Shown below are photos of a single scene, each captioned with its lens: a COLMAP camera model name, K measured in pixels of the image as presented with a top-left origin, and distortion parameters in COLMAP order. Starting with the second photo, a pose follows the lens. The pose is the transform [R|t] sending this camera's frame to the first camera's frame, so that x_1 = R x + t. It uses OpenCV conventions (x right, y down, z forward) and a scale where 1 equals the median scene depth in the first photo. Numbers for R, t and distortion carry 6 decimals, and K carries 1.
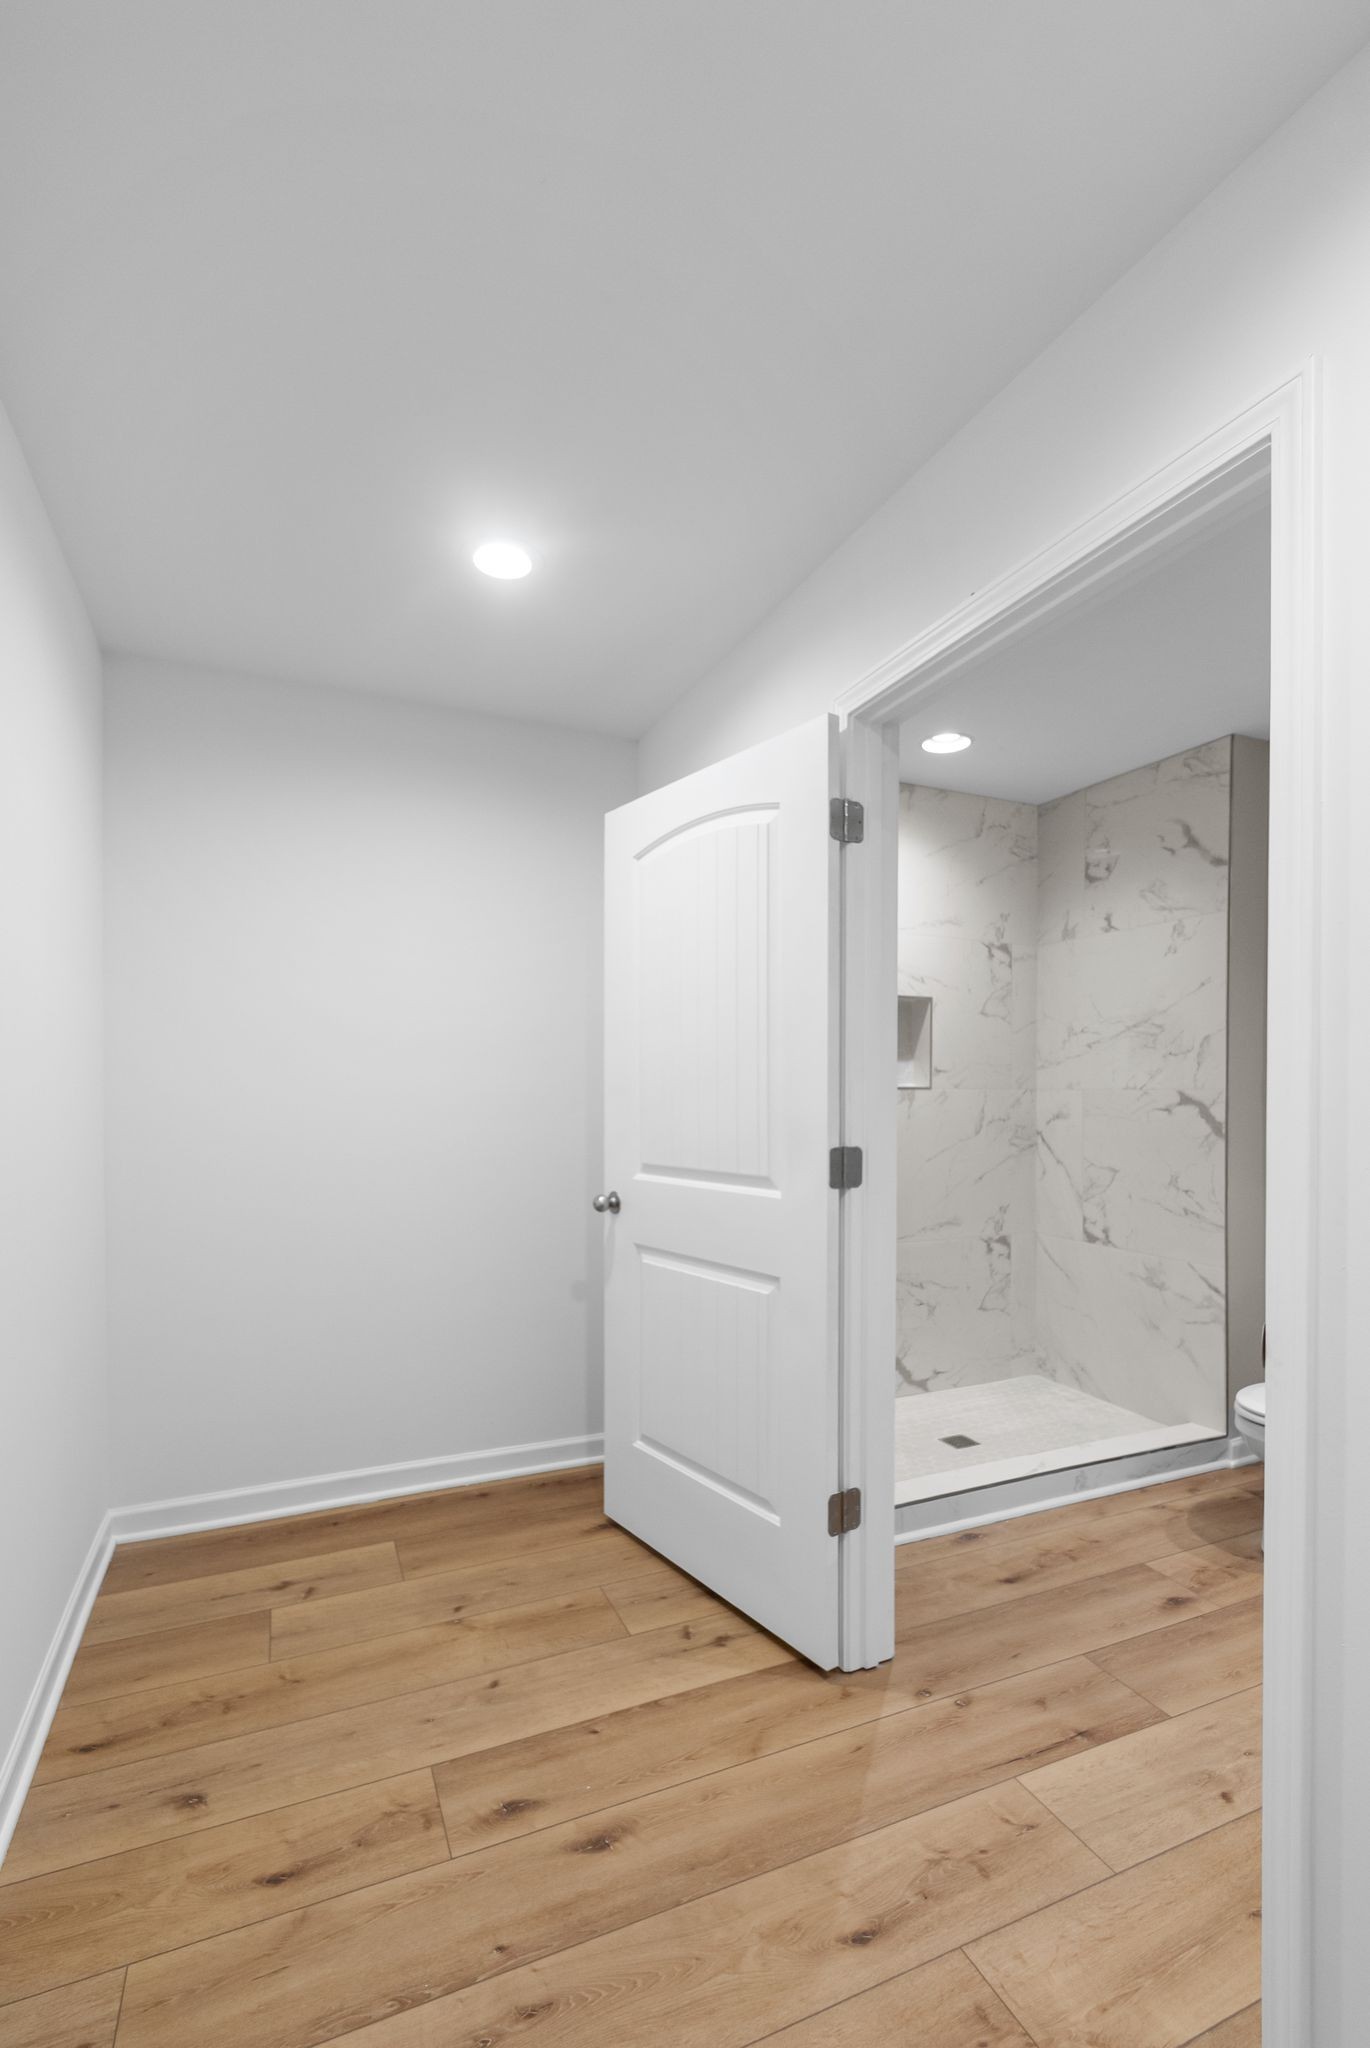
lens RADIAL K [[908.5, 0, 533.5], [0, 908.5, 1092.5], [0, 0, 1]] dist [-0.004672, -0.001048]
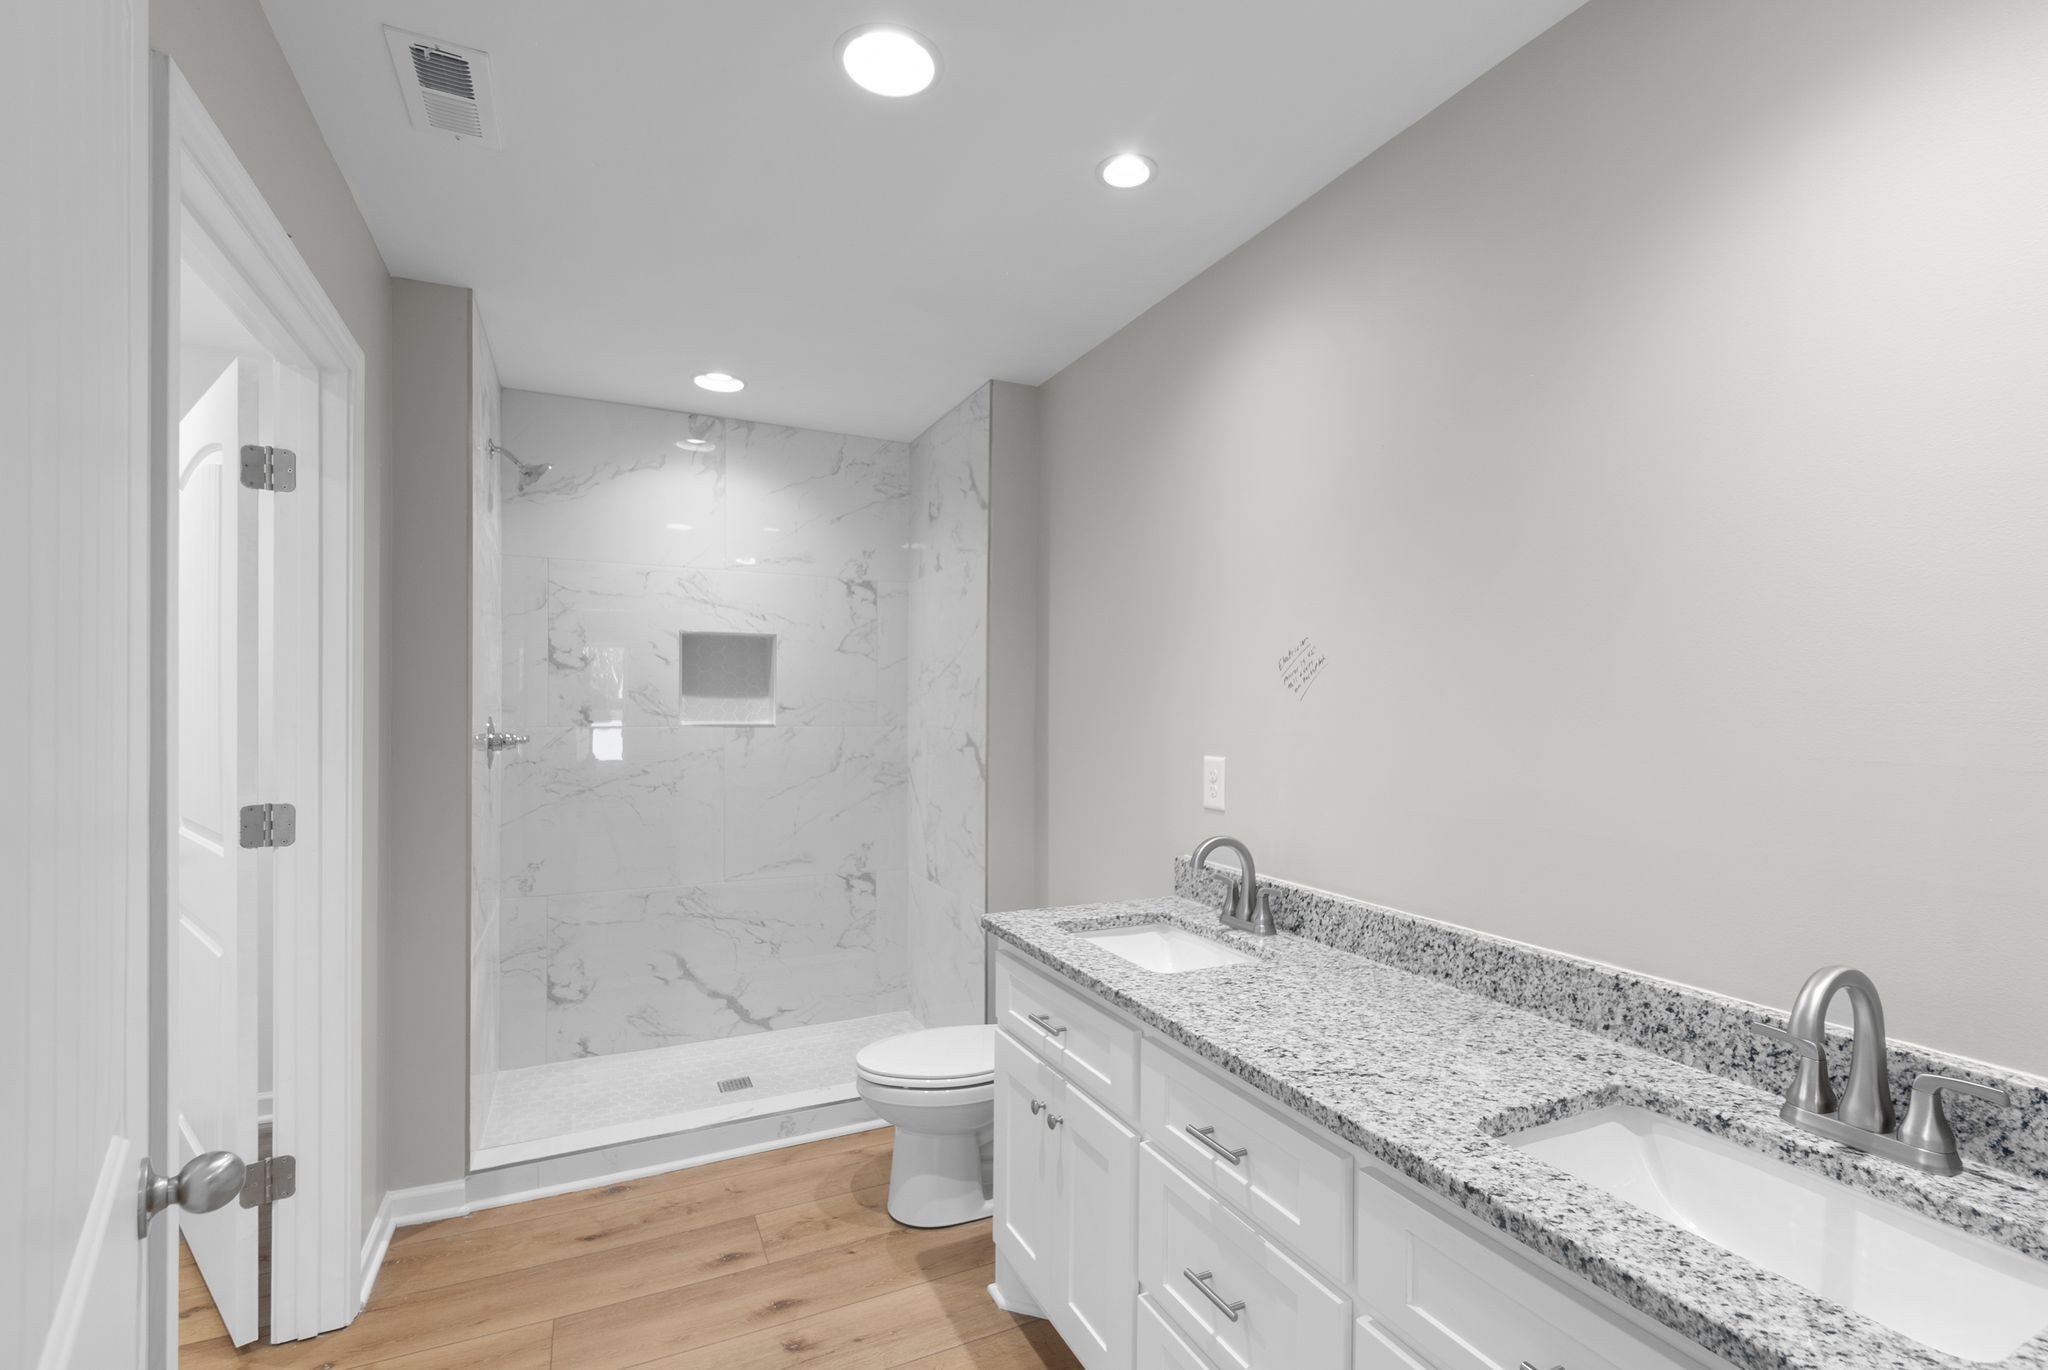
lens RADIAL K [[908.5, 0, 1014.9], [0, 908.5, 693.6], [0, 0, 1]] dist [-0.004672, -0.001048]
pose [[0.998642, 0.005652, 0.051799, 0.650812], [-0.005269, 0.999958, -0.007524, -0.033669], [-0.051840, 0.007241, 0.998629, -0.009840]]
